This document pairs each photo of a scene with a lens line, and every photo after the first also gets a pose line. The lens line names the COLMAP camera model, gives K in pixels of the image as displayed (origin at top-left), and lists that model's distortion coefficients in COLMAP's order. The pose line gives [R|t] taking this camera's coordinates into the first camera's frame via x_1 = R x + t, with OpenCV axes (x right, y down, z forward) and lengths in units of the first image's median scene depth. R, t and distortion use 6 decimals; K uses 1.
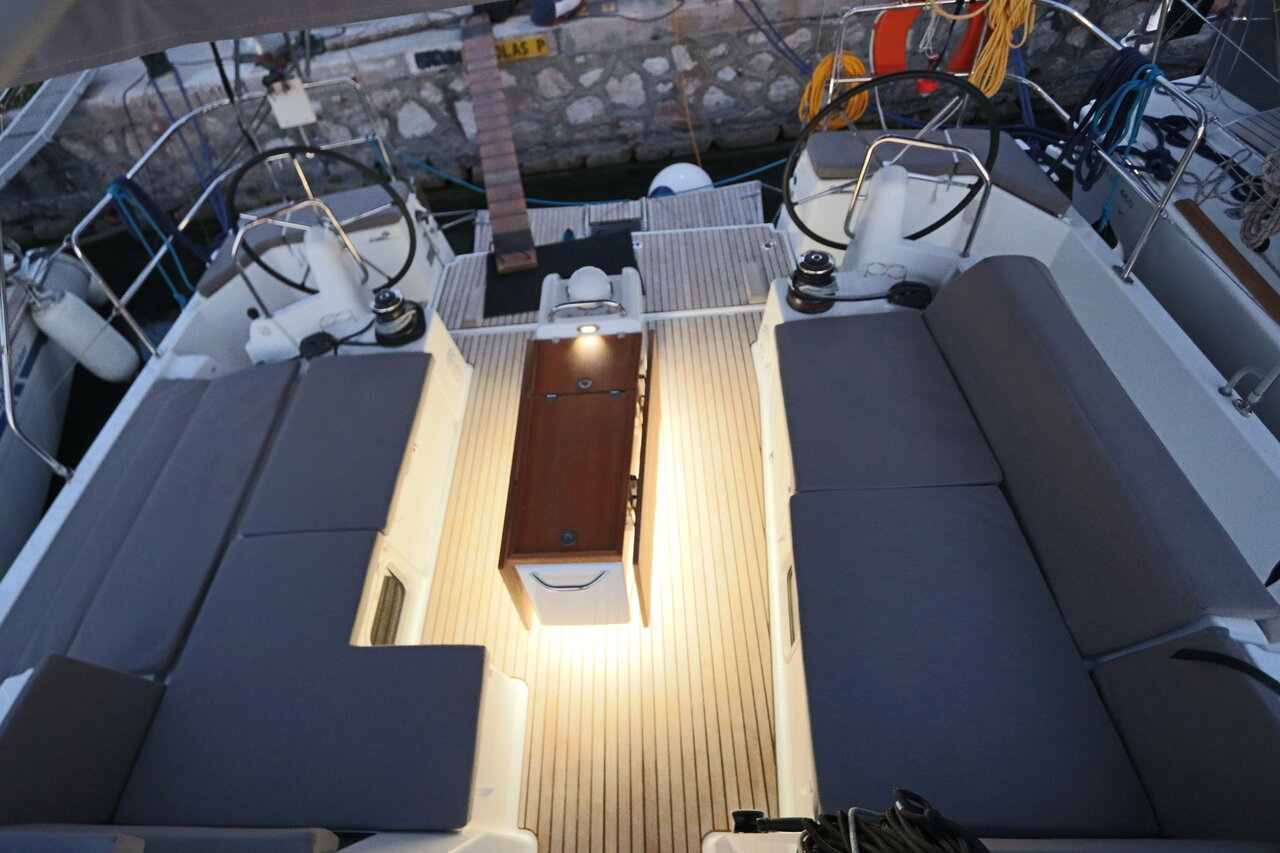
lens RADIAL K [[660.7, 0, 606.8], [0, 660.7, 427.9], [0, 0, 1]] dist [-0.024976, -0.001701]
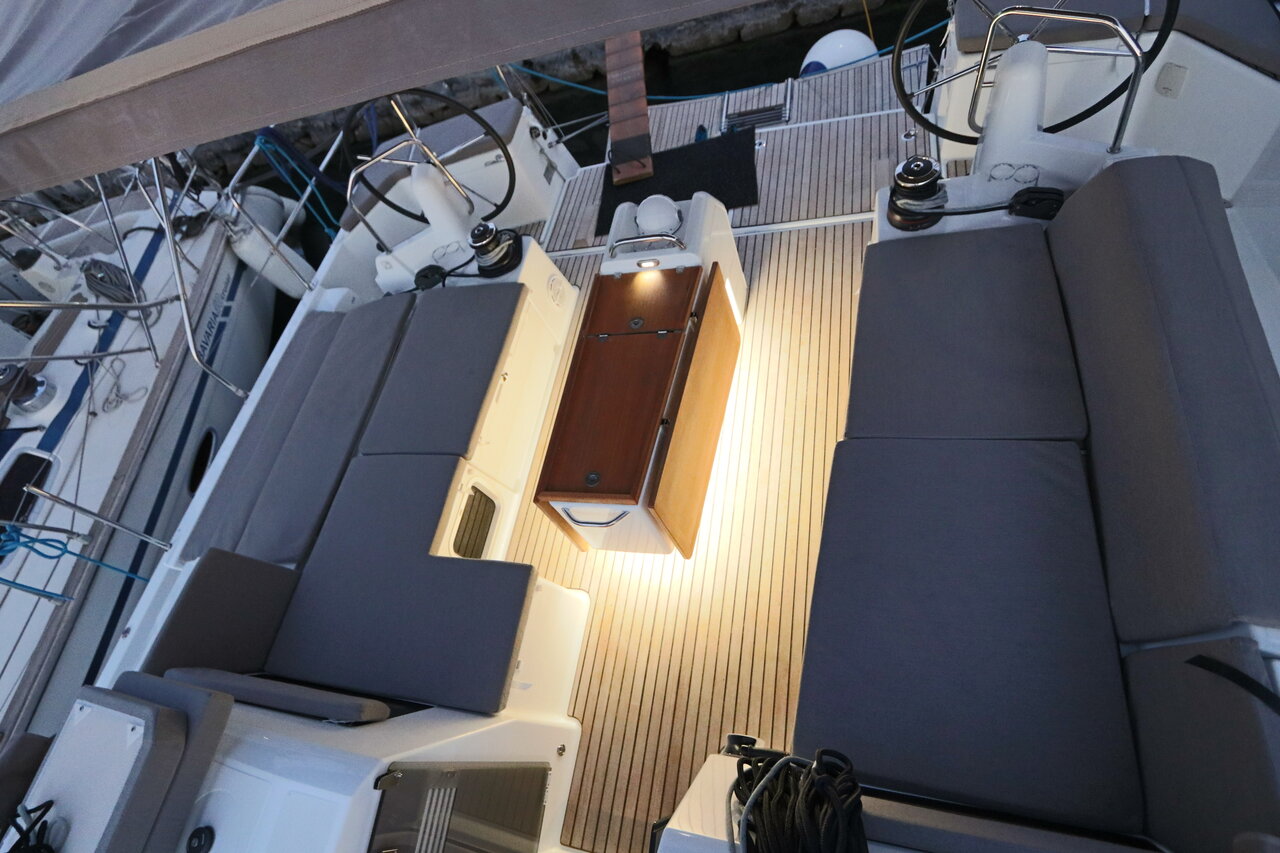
lens RADIAL K [[665.9, 0, 611.1], [0, 665.9, 443.3], [0, 0, 1]] dist [-0.021732, 0.000429]
pose [[0.962720, 0.039204, -0.267643, 0.166091], [0.010685, 0.983158, 0.182444, -0.057253], [0.270288, -0.178502, 0.946087, -0.009179]]
